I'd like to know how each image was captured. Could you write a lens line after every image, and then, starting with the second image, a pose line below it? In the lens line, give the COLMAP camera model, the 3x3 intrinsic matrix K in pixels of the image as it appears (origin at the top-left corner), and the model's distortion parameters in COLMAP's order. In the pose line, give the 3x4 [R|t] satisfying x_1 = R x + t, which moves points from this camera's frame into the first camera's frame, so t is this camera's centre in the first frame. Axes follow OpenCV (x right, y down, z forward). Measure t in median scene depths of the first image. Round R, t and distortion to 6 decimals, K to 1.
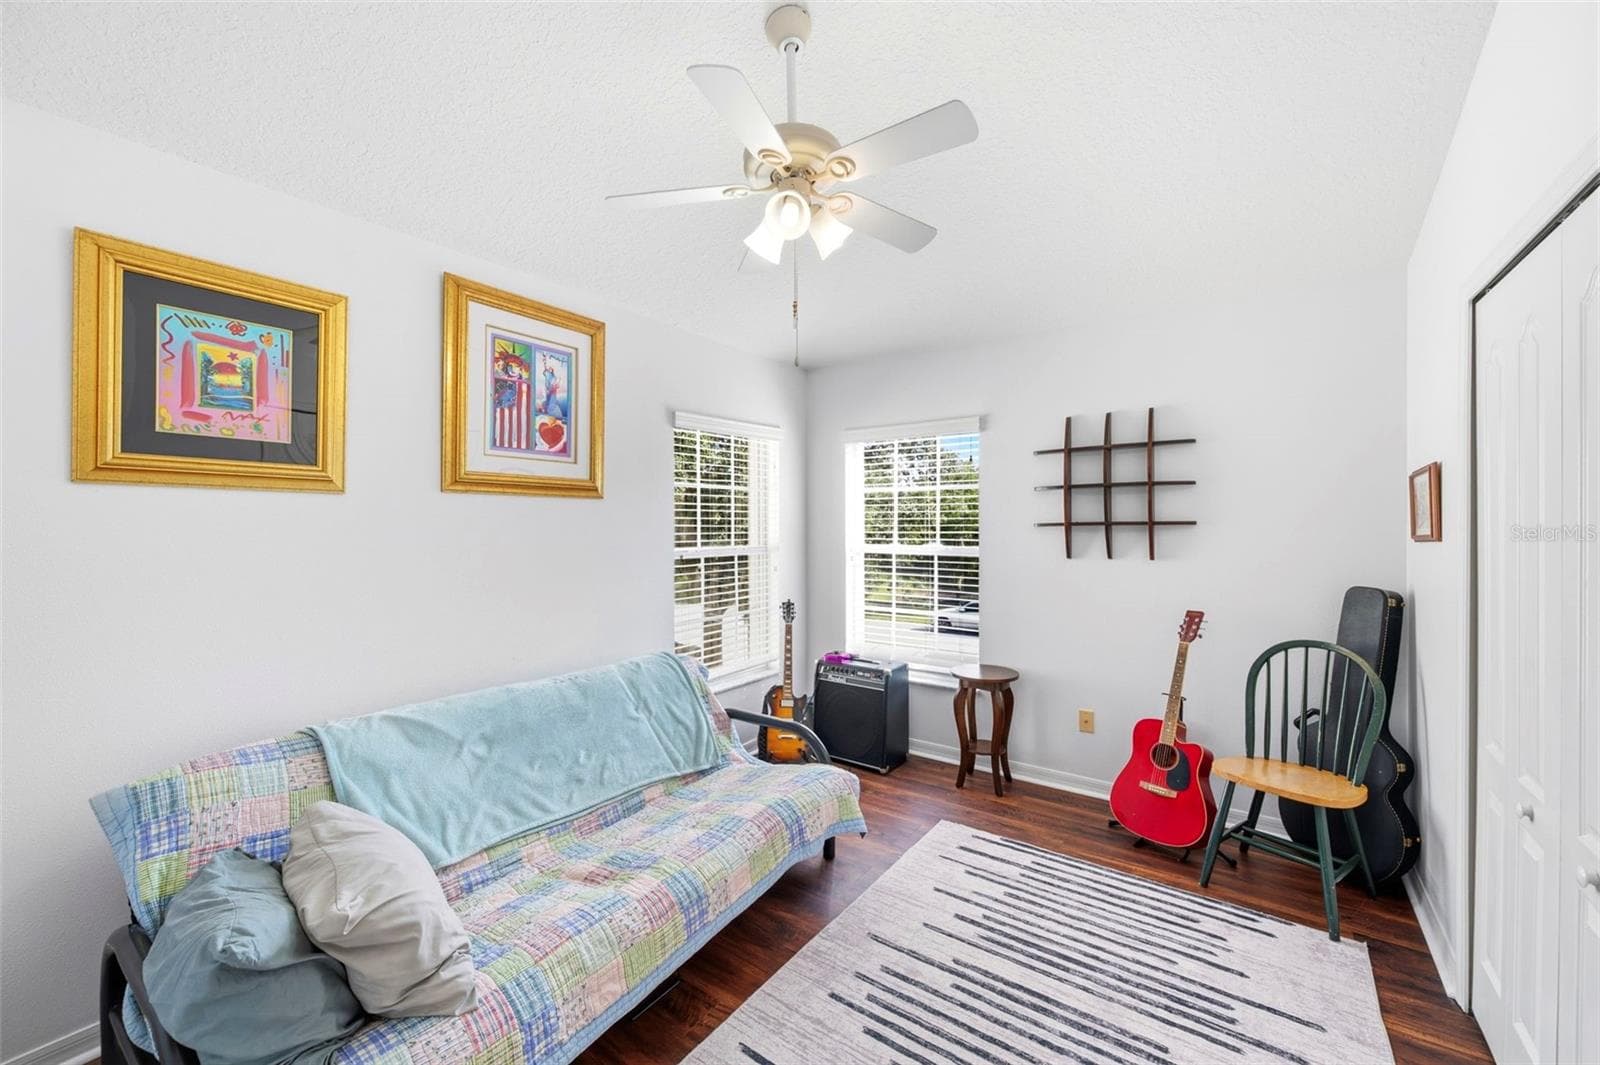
lens RADIAL K [[628.1, 0, 805.5], [0, 628.1, 527.7], [0, 0, 1]] dist [0.001121, 0.000088]
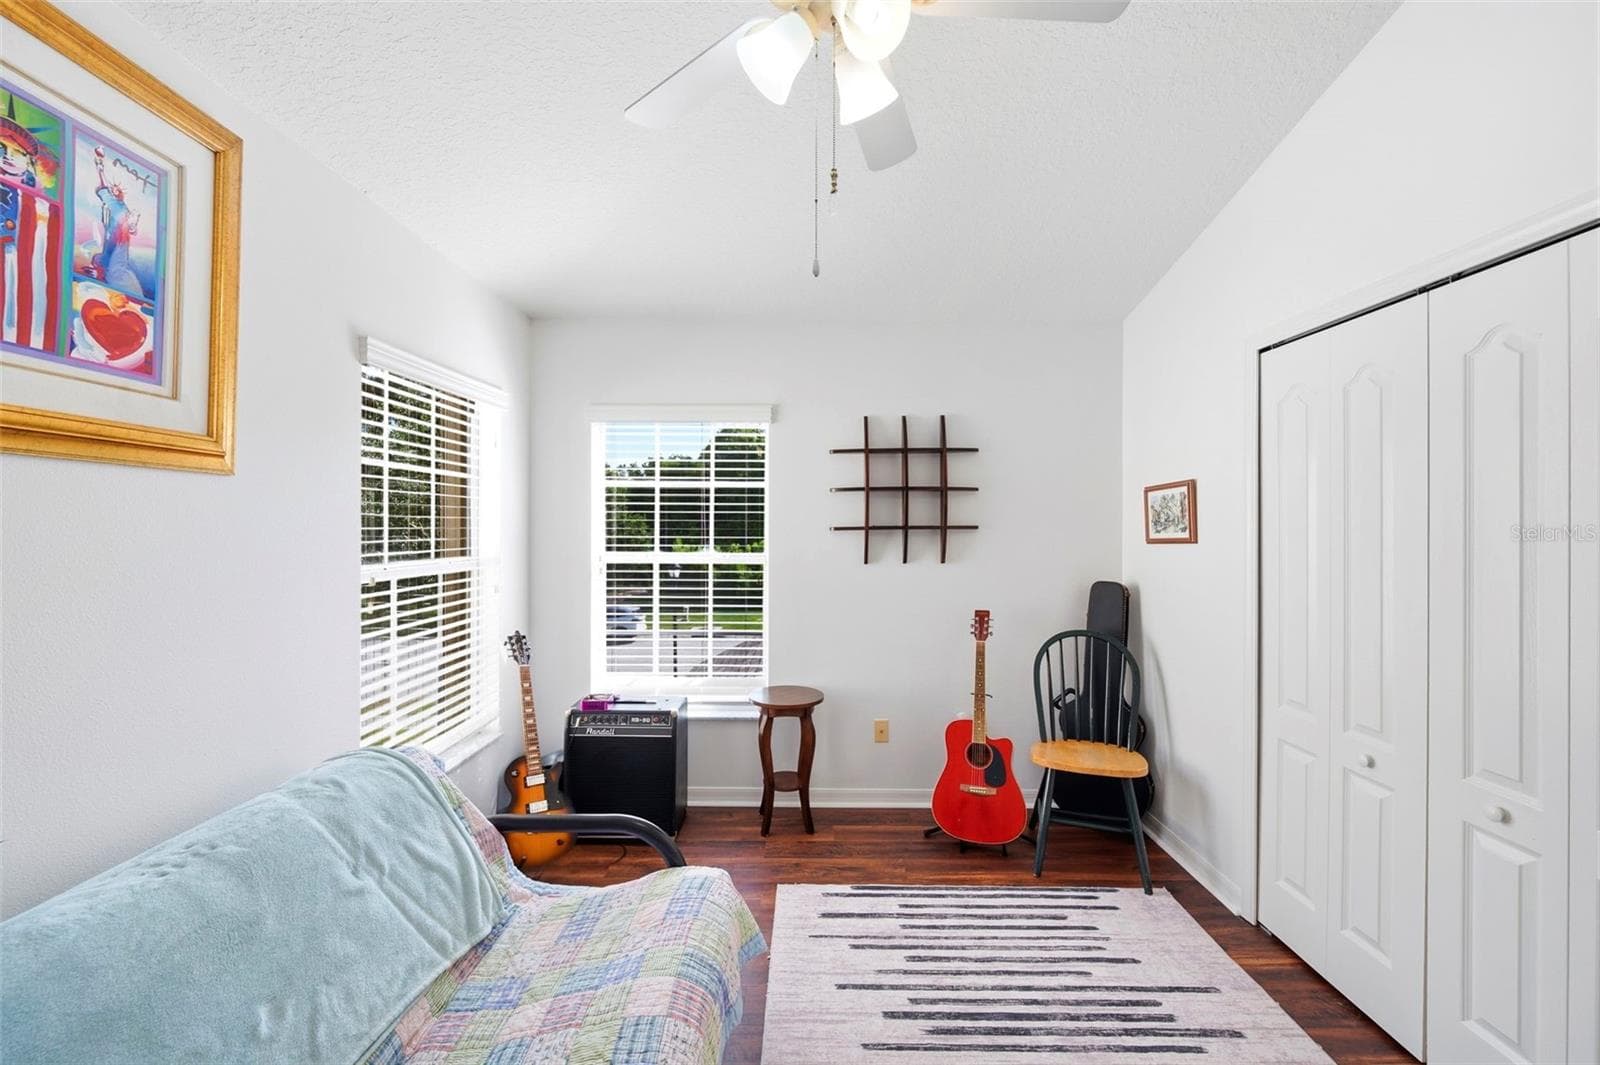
lens RADIAL K [[628.1, 0, 799.4], [0, 628.1, 526.5], [0, 0, 1]] dist [0.001121, 0.000088]
pose [[0.816890, 0.005484, 0.576767, -0.254157], [-0.000866, 0.999965, -0.008282, 0.000126], [-0.576792, 0.006266, 0.816867, 0.324331]]
